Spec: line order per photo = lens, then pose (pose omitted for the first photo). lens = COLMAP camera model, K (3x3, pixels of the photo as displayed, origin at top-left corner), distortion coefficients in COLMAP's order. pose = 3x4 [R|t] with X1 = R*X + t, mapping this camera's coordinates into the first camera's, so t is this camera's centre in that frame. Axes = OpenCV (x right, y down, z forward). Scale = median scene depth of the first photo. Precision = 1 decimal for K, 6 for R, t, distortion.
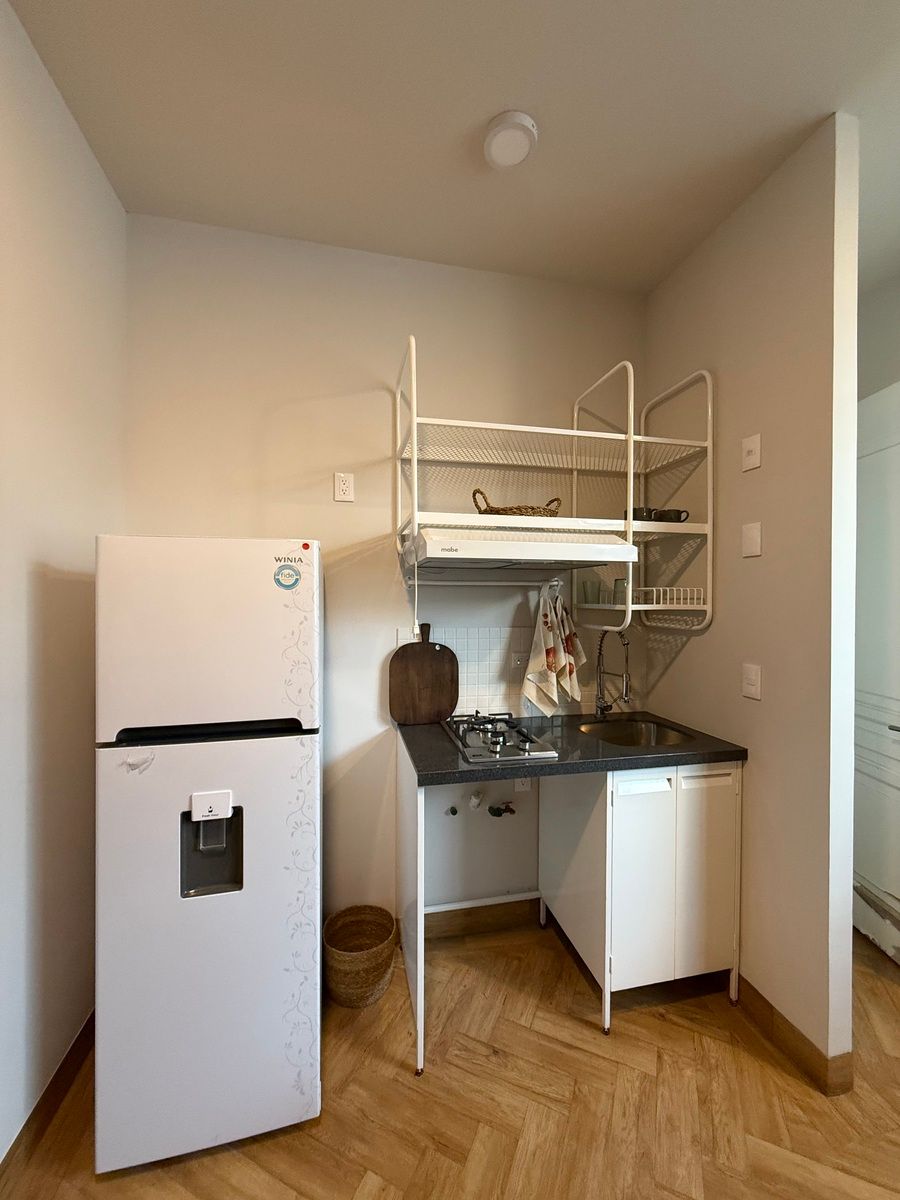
lens RADIAL K [[476.7, 0, 449.5], [0, 476.7, 603.0], [0, 0, 1]] dist [0.000542, -0.000388]
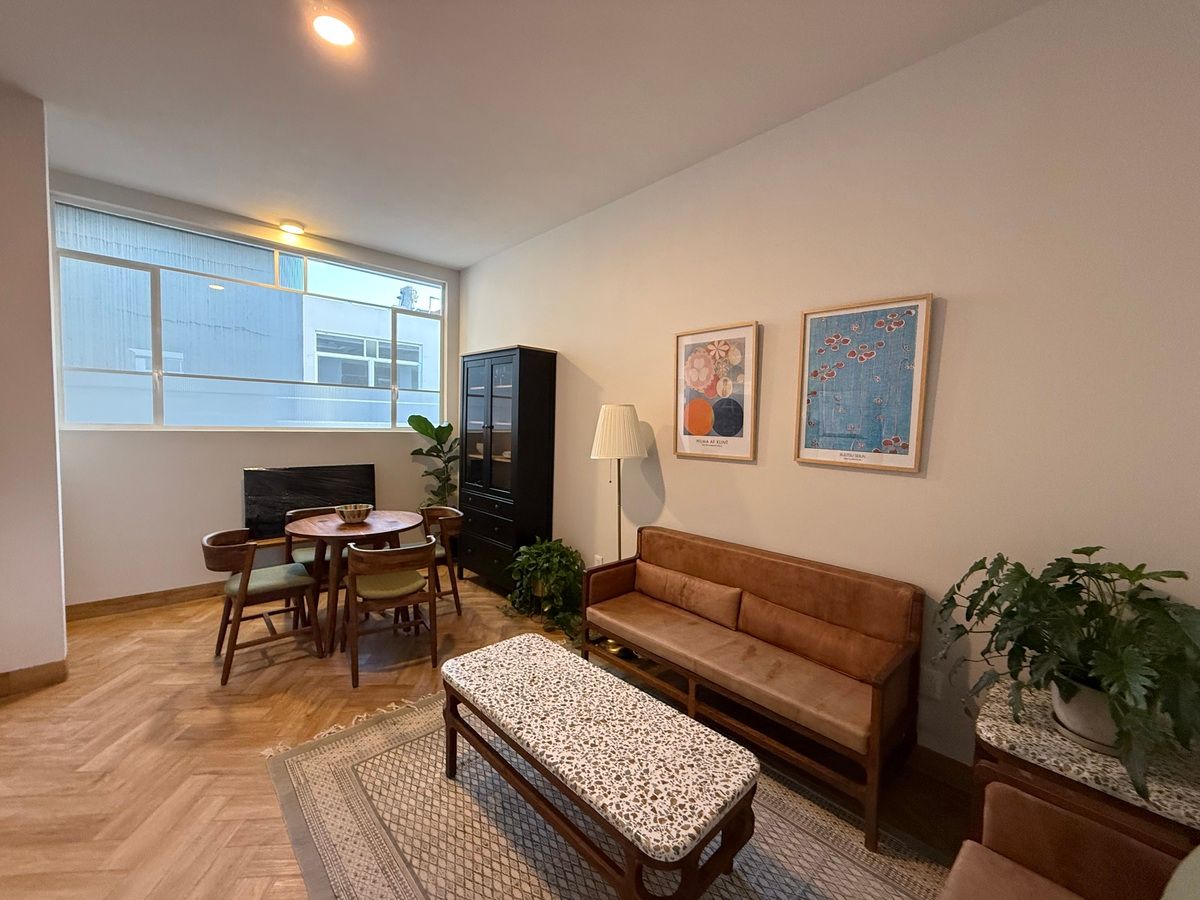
lens RADIAL K [[476.7, 0, 596.8], [0, 476.7, 449.4], [0, 0, 1]] dist [0.000542, -0.000388]
pose [[-0.500530, -0.065293, 0.863254, -1.327801], [-0.024859, 0.997825, 0.061058, 0.020554], [-0.865362, 0.009102, -0.501064, 0.143462]]
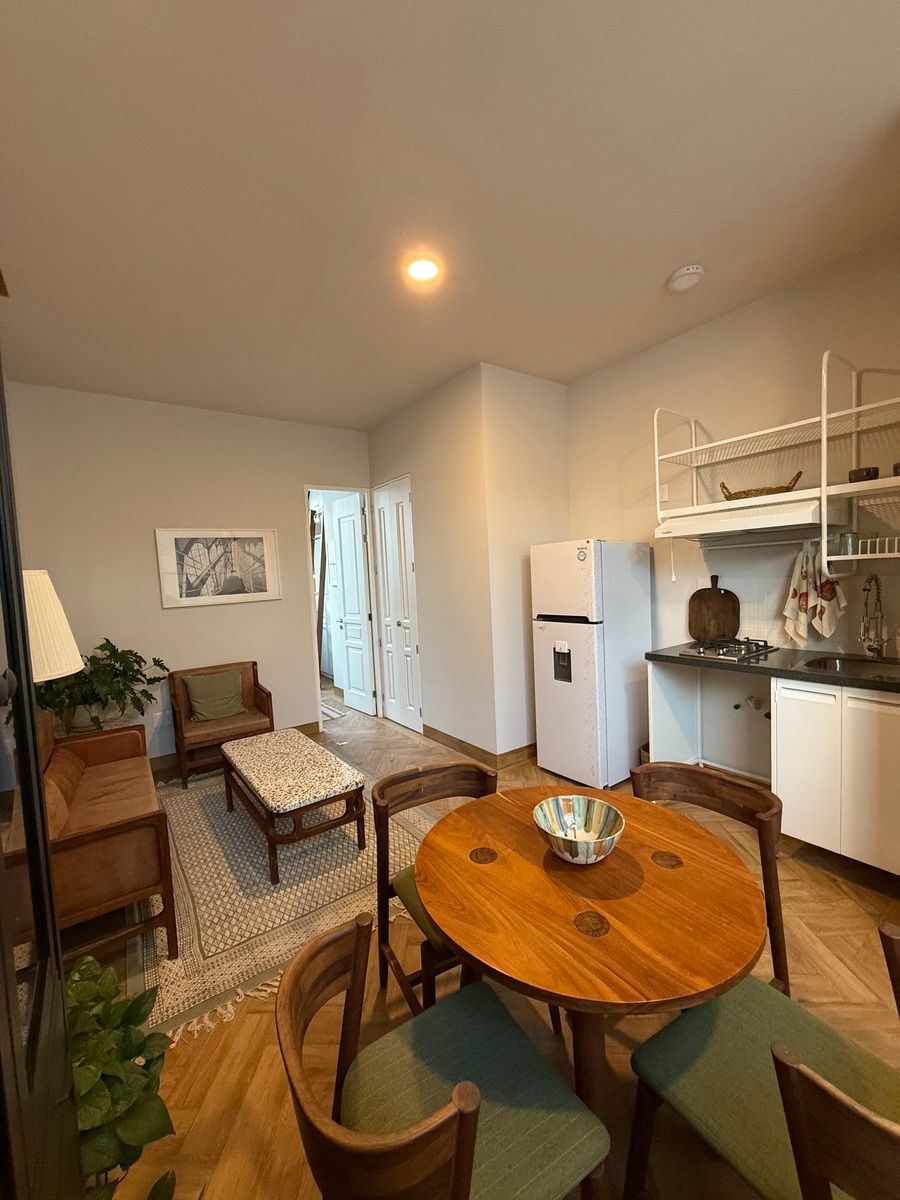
lens RADIAL K [[476.7, 0, 449.5], [0, 476.7, 603.0], [0, 0, 1]] dist [0.000542, -0.000388]
pose [[0.384054, 0.034295, -0.922673, 1.150210], [0.044247, 0.997478, 0.055492, 0.012423], [0.922250, -0.062138, 0.381568, -0.369227]]
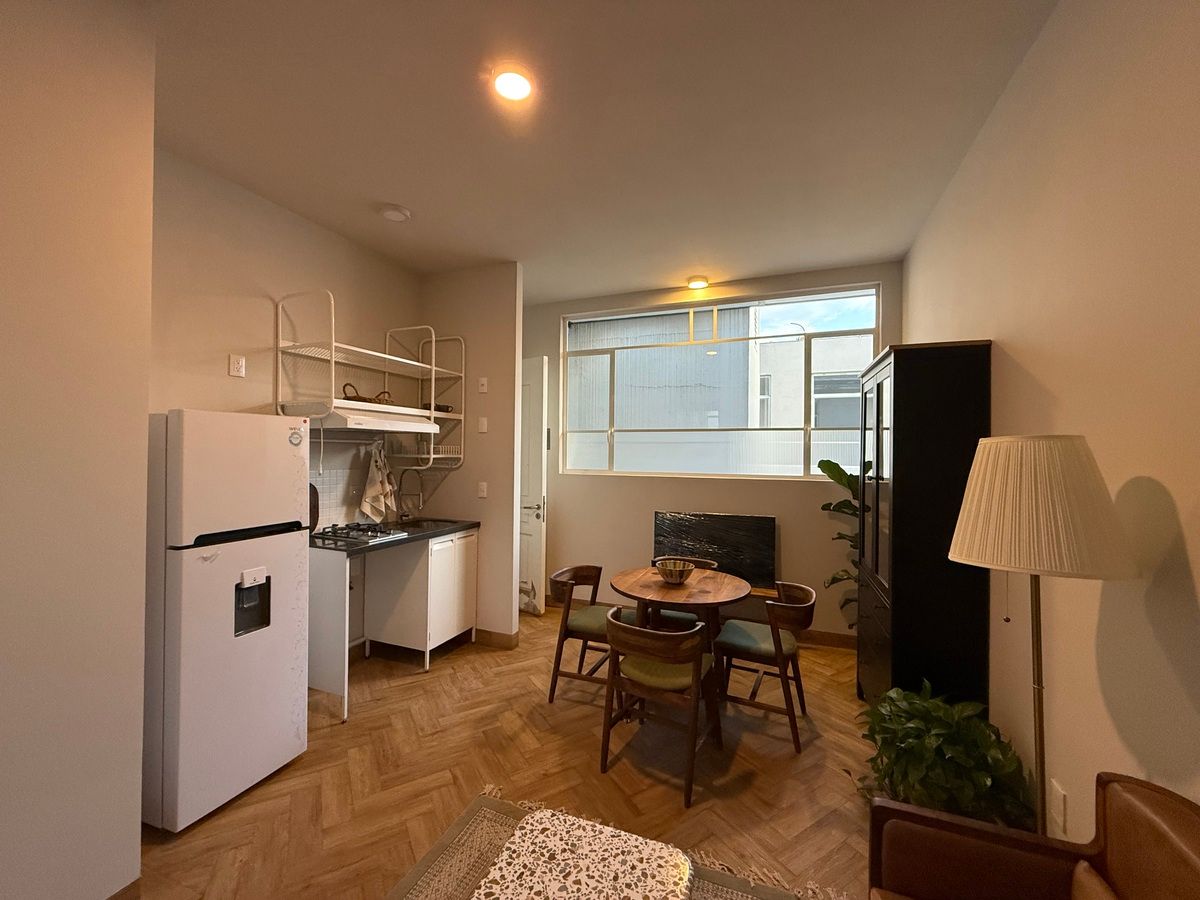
lens RADIAL K [[476.7, 0, 596.8], [0, 476.7, 449.4], [0, 0, 1]] dist [0.000542, -0.000388]
pose [[0.564220, 0.009122, 0.825574, -0.836952], [-0.005130, 0.999958, -0.007542, -0.007362], [-0.825609, 0.000020, 0.564243, -0.635034]]
